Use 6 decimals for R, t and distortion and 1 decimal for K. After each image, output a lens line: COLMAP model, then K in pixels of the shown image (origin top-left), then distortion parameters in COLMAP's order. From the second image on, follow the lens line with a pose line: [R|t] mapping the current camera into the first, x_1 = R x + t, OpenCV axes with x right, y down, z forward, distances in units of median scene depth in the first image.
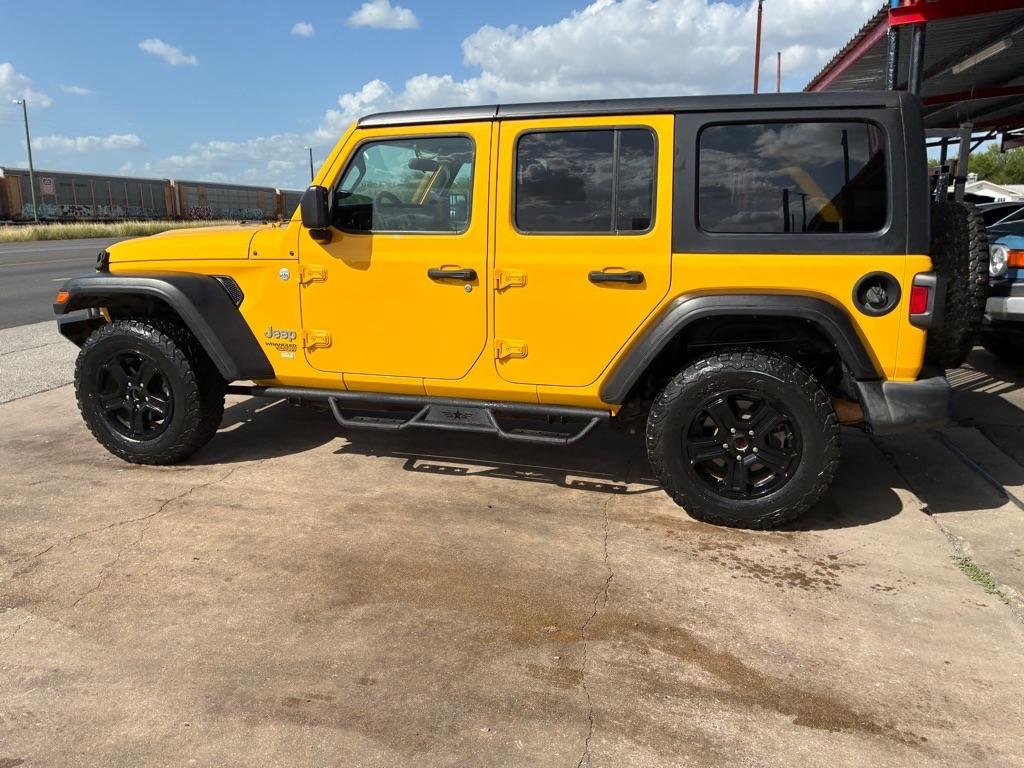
lens RADIAL K [[784.0, 0, 516.6], [0, 784.0, 373.3], [0, 0, 1]] dist [0.054033, -0.074419]
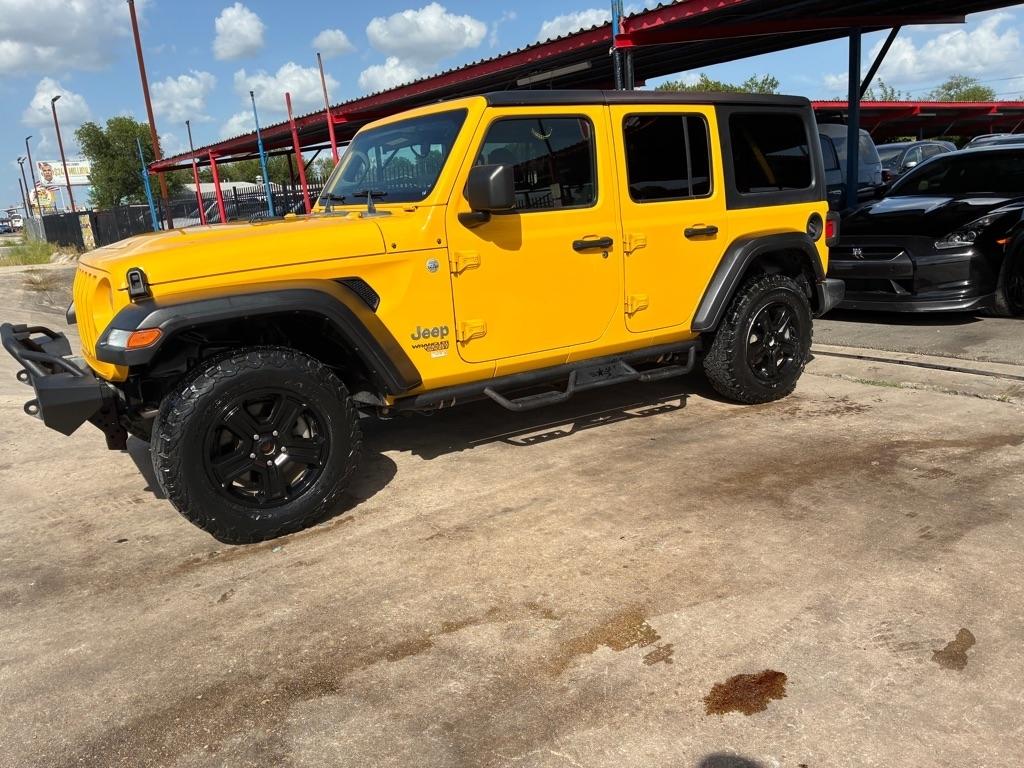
lens RADIAL K [[784.0, 0, 518.5], [0, 784.0, 386.7], [0, 0, 1]] dist [0.054033, -0.074419]
pose [[0.649764, -0.215716, 0.728885, -1.070394], [0.208485, 0.972690, 0.102018, -0.071085], [-0.730986, 0.085674, 0.676993, 0.375878]]
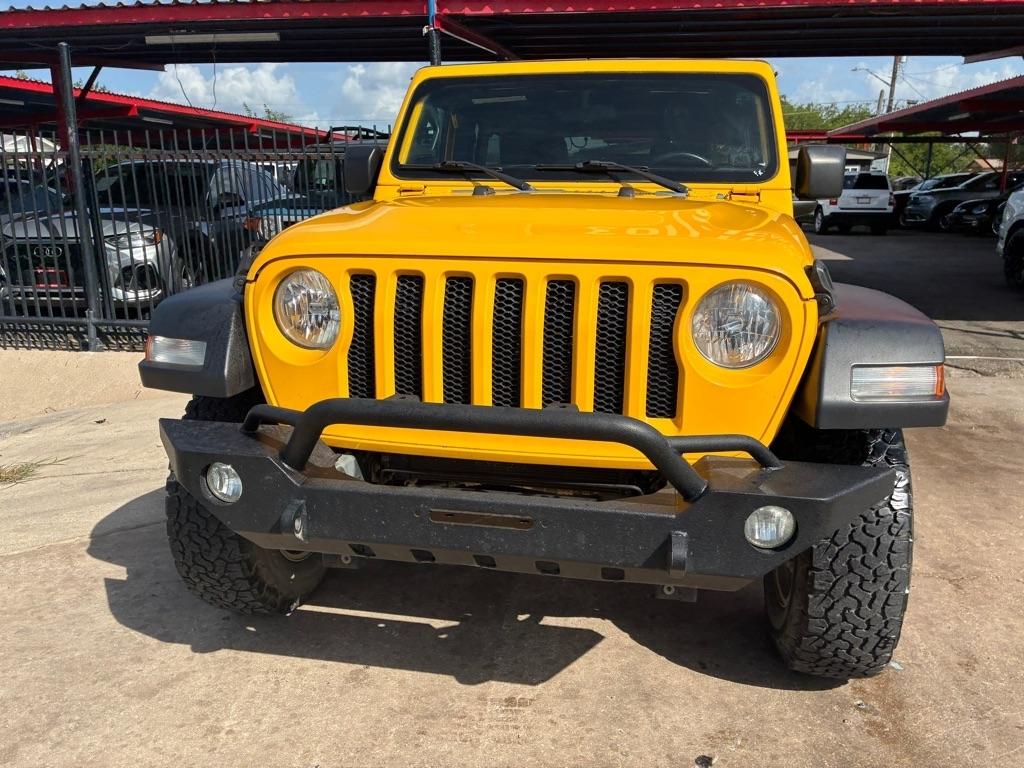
lens RADIAL K [[784.0, 0, 518.5], [0, 784.0, 392.5], [0, 0, 1]] dist [0.054033, -0.074419]
pose [[-0.101785, -0.238079, 0.965898, -1.162524], [0.194604, 0.947416, 0.254031, -0.287233], [-0.975586, 0.213824, -0.050101, 1.520938]]
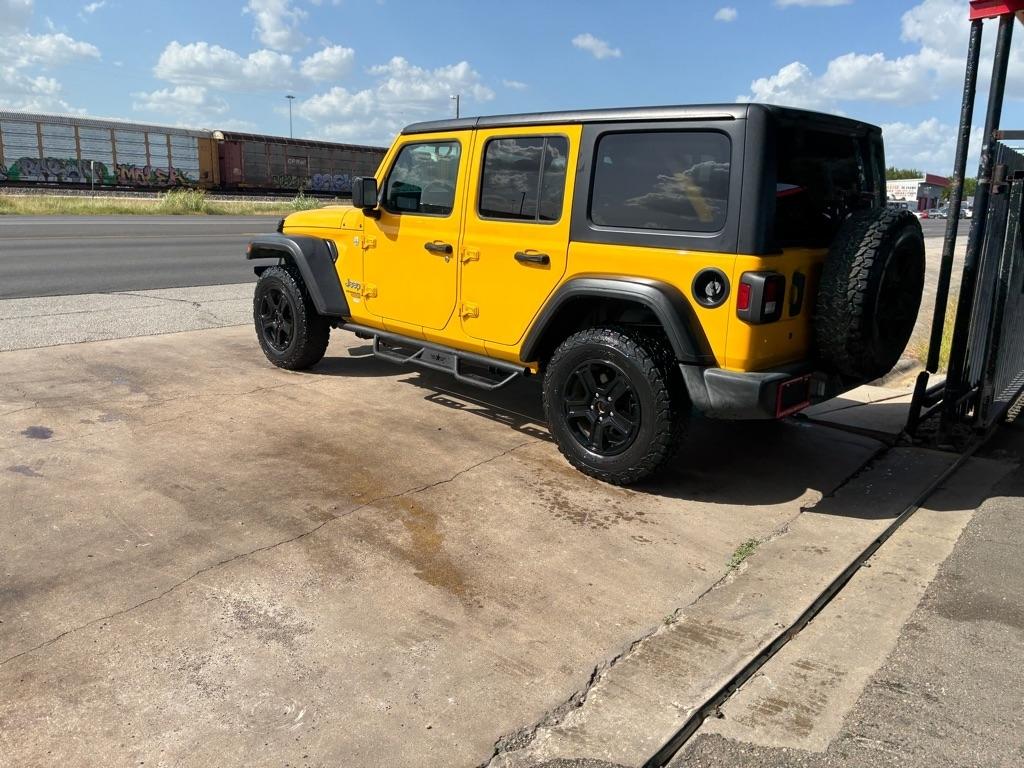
lens RADIAL K [[784.0, 0, 493.2], [0, 784.0, 364.8], [0, 0, 1]] dist [0.054033, -0.074419]
pose [[0.871526, 0.136230, -0.471045, 0.684075], [-0.133460, 0.990268, 0.039465, 0.002772], [0.471838, 0.028471, 0.881226, -0.105858]]
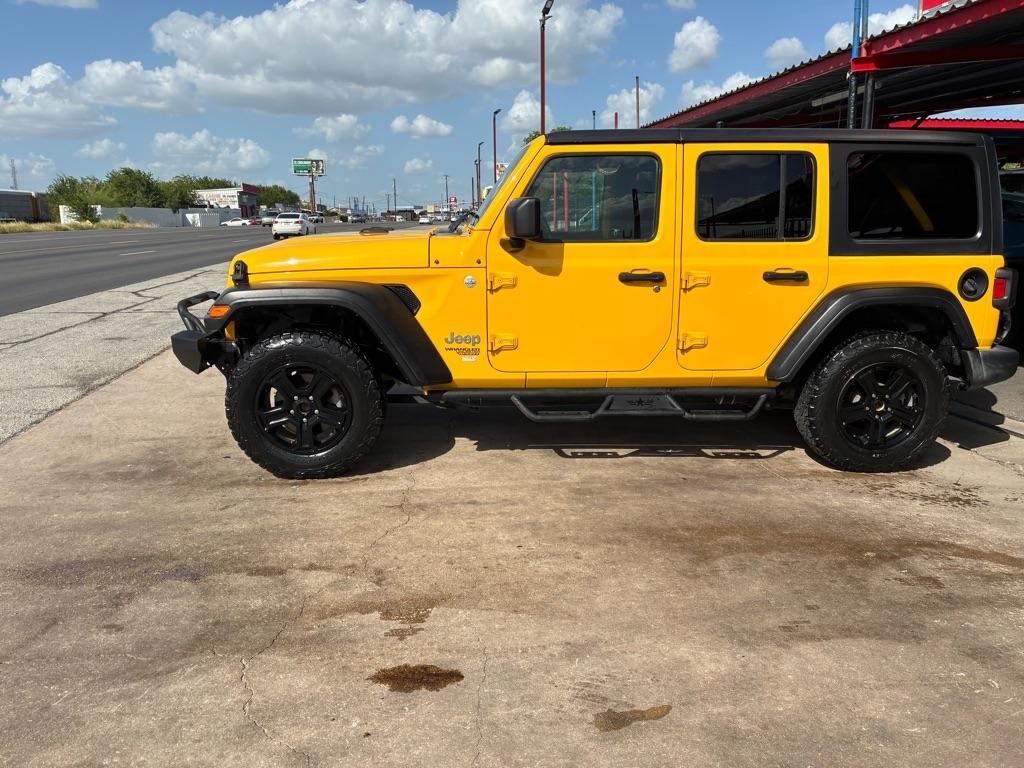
lens RADIAL K [[784.0, 0, 513.5], [0, 784.0, 385.8], [0, 0, 1]] dist [0.054033, -0.074419]
pose [[0.942164, -0.066271, 0.328536, -0.687030], [0.062393, 0.997802, 0.022344, -0.007614], [-0.329294, -0.000553, 0.944227, -0.007376]]
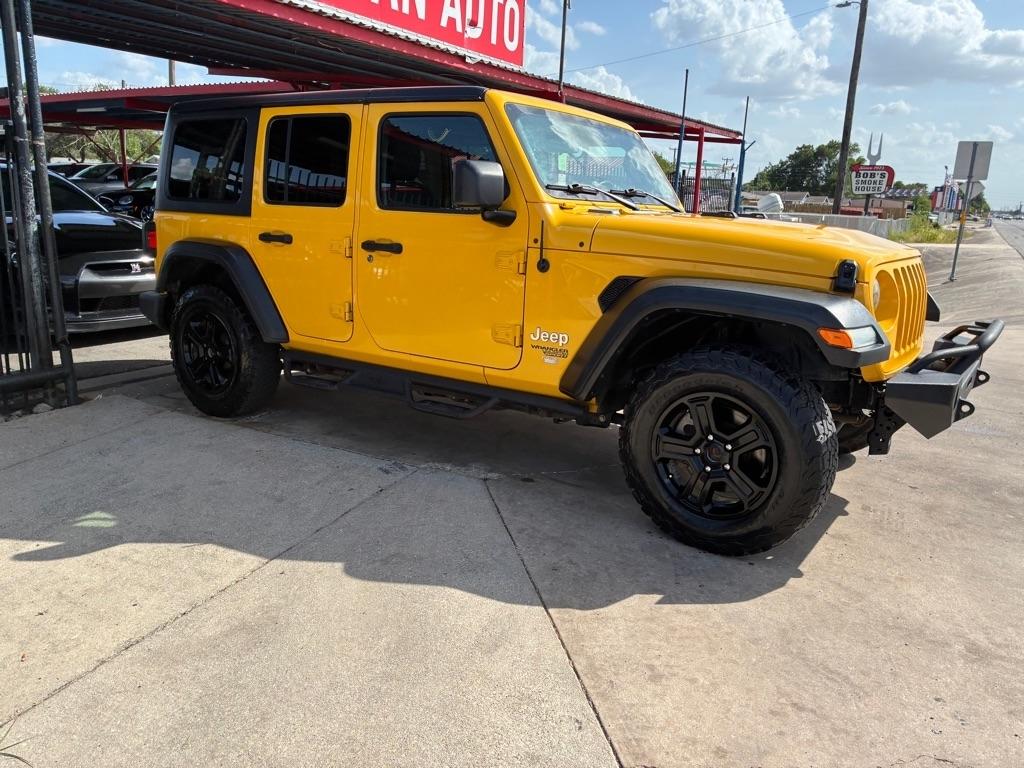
lens RADIAL K [[784.0, 0, 517.7], [0, 784.0, 384.1], [0, 0, 1]] dist [0.054033, -0.074419]
pose [[-0.949433, -0.099447, 0.297802, -0.493320], [0.031111, 0.914044, 0.404420, -0.509509], [-0.312423, 0.393235, -0.864730, 2.543594]]
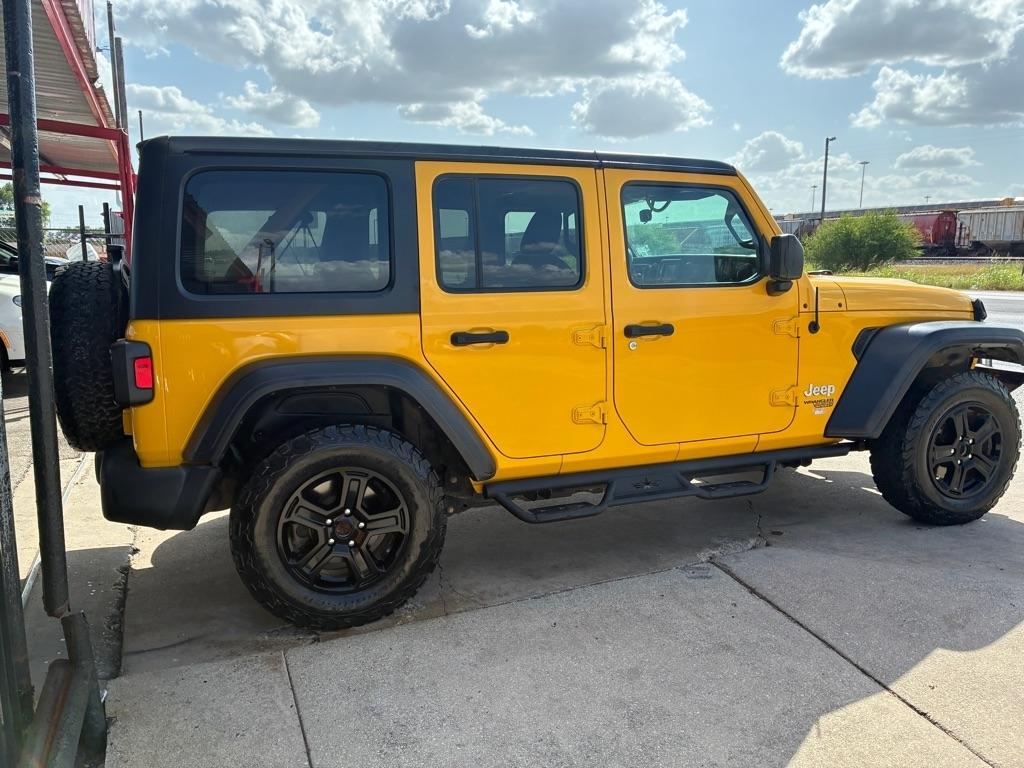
lens RADIAL K [[784.0, 0, 502.1], [0, 784.0, 371.0], [0, 0, 1]] dist [0.054033, -0.074419]
pose [[-0.809762, 0.093675, -0.579233, 0.778105], [-0.106937, 0.947080, 0.302661, -0.469359], [0.576932, 0.307025, -0.756892, 2.206427]]
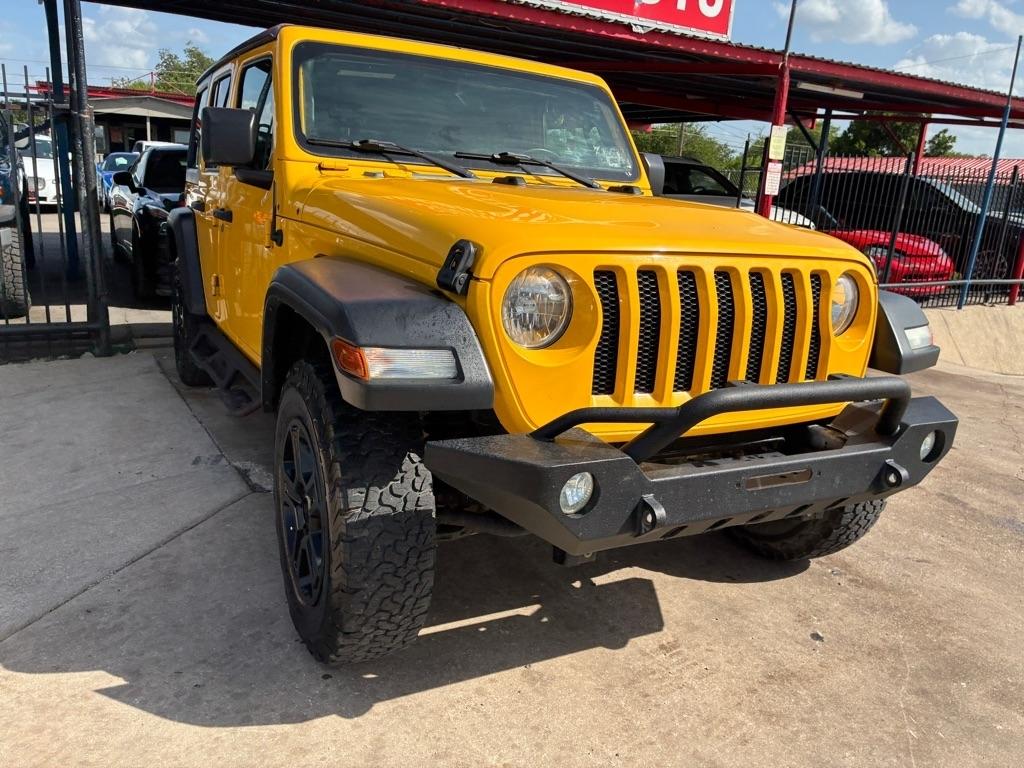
lens RADIAL K [[784.0, 0, 522.0], [0, 784.0, 391.3], [0, 0, 1]] dist [0.054033, -0.074419]
pose [[-0.697623, -0.217244, 0.682735, -0.965327], [0.084173, 0.921471, 0.379218, -0.381492], [-0.711504, 0.322019, -0.624553, 1.984703]]
